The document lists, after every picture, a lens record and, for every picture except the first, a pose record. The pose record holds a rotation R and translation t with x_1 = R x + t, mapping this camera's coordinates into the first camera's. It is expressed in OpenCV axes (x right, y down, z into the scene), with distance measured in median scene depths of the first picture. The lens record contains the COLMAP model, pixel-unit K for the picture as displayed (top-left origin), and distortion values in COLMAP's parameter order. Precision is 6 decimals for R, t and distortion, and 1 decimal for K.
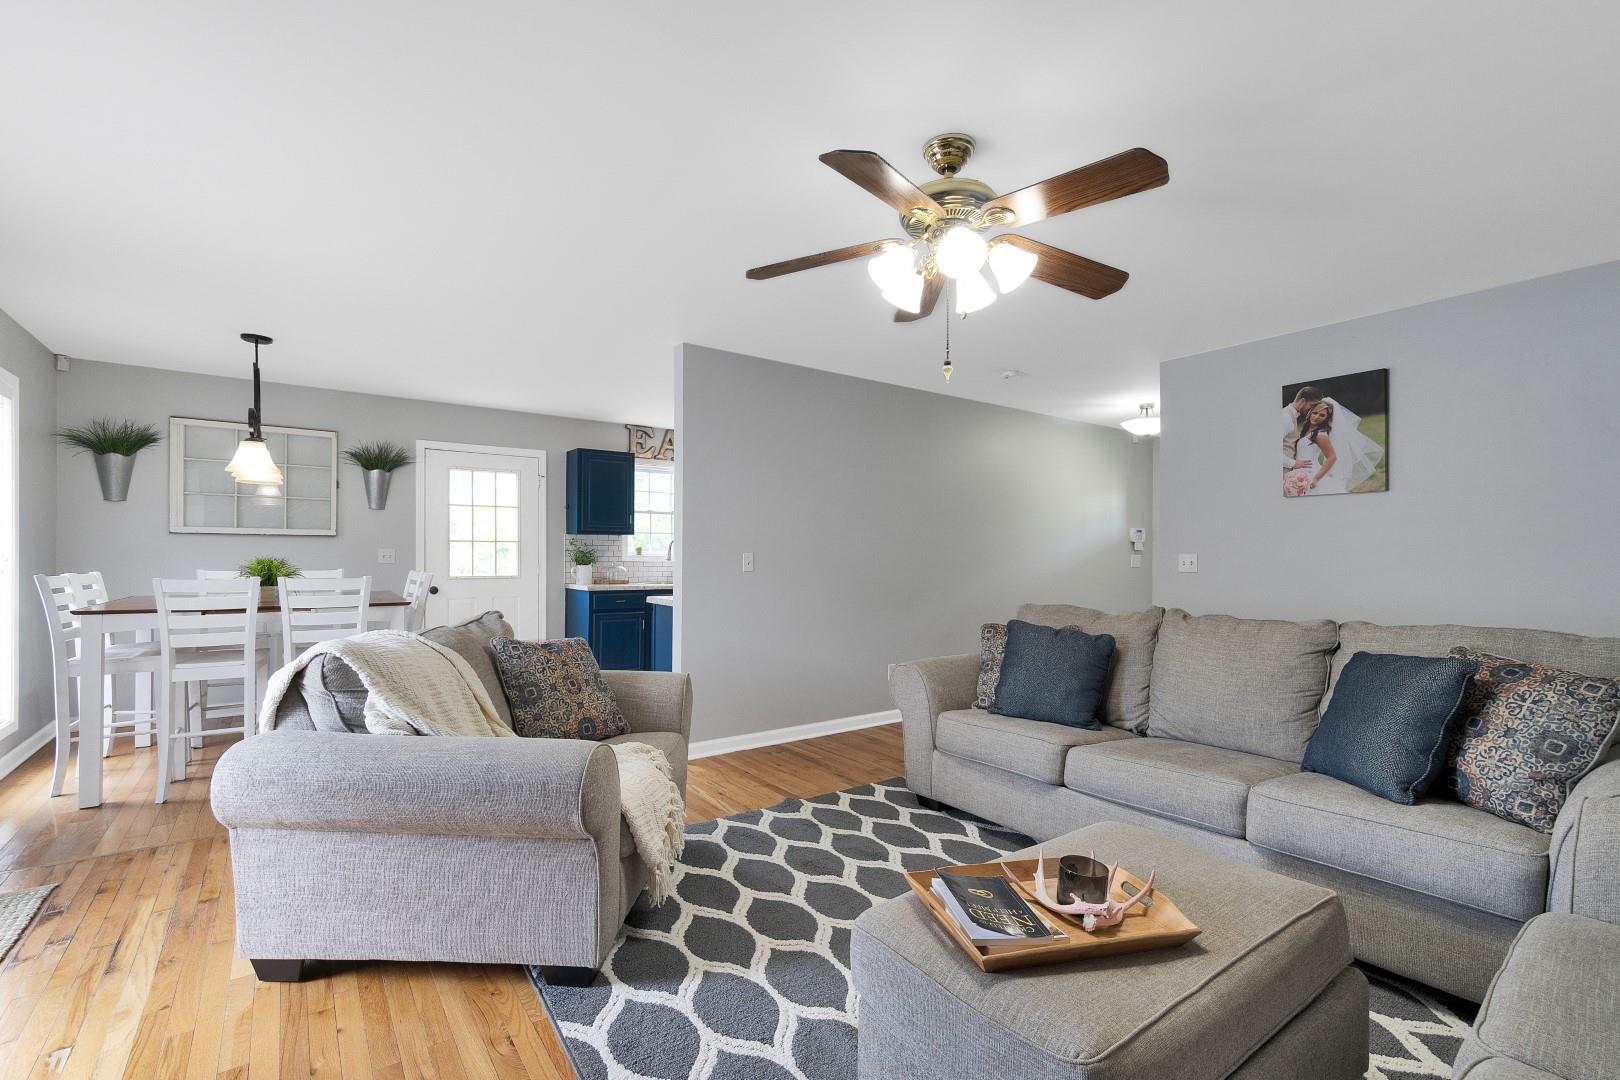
lens RADIAL K [[718.9, 0, 801.3], [0, 718.9, 550.3], [0, 0, 1]] dist [0.000785, 0.000545]
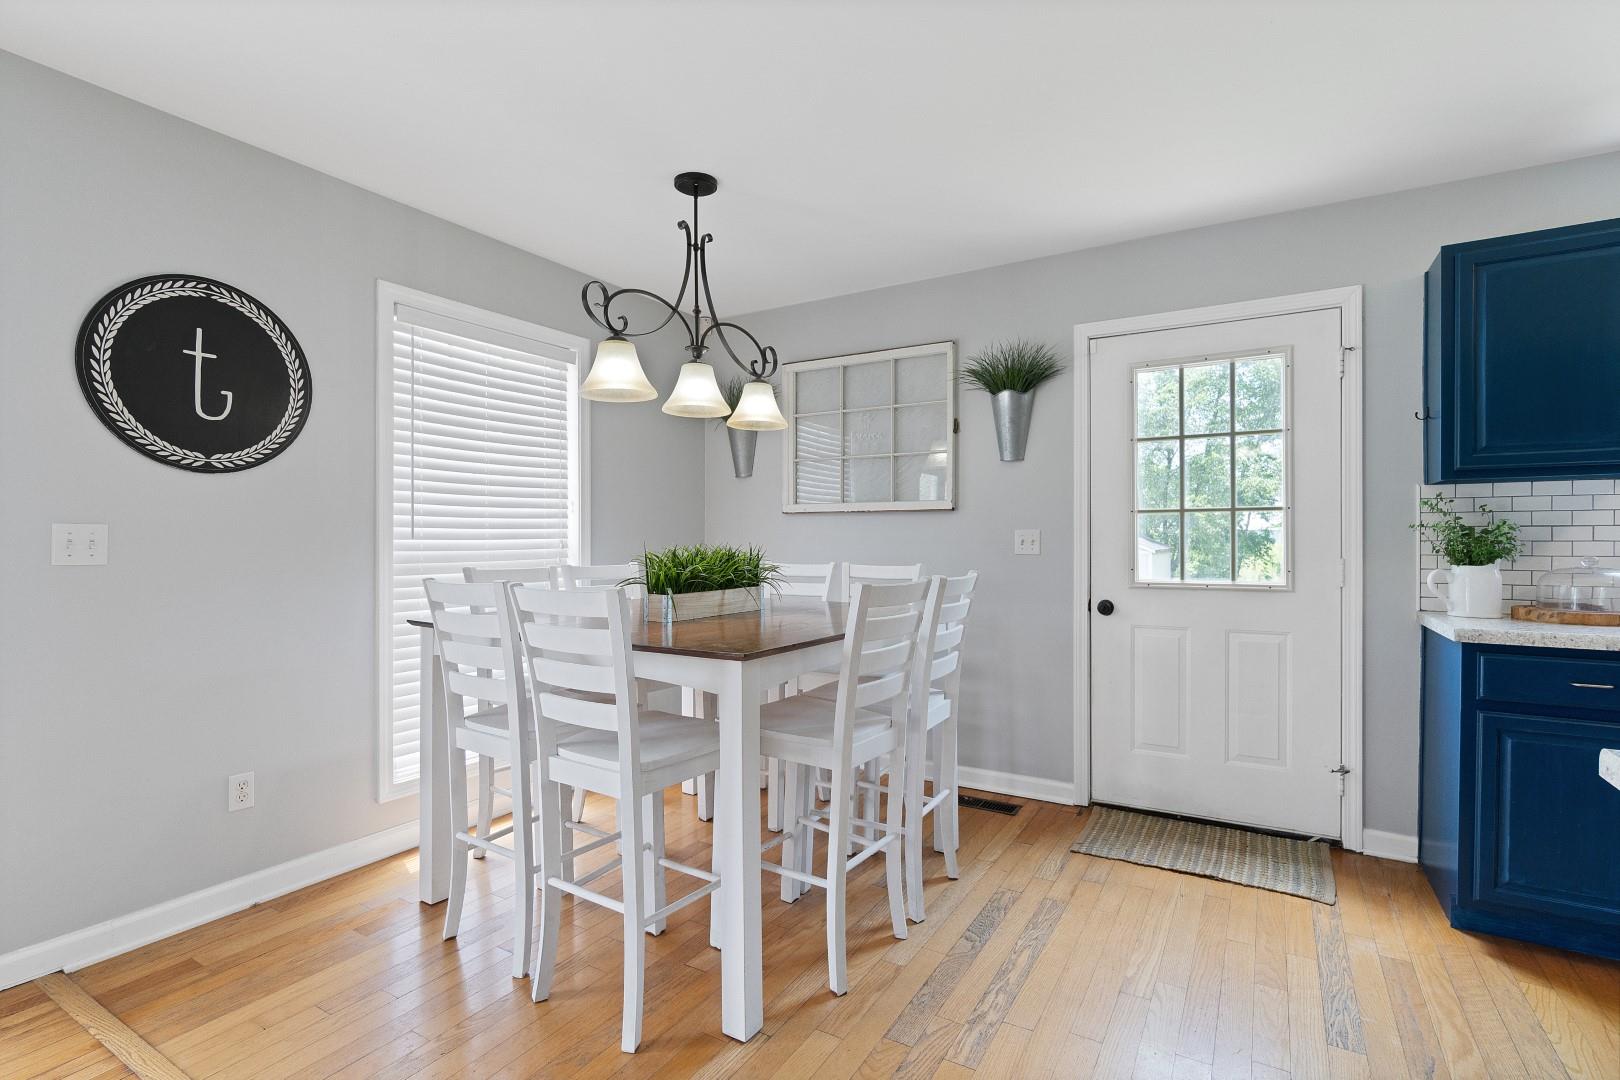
lens RADIAL K [[745.4, 0, 839.4], [0, 745.4, 544.5], [0, 0, 1]] dist [-0.005815, -0.000842]
pose [[0.414575, -0.002150, -0.910013, -0.121471], [0.007096, 0.999974, 0.000870, 0.009182], [0.909988, -0.006819, 0.414579, 0.716871]]
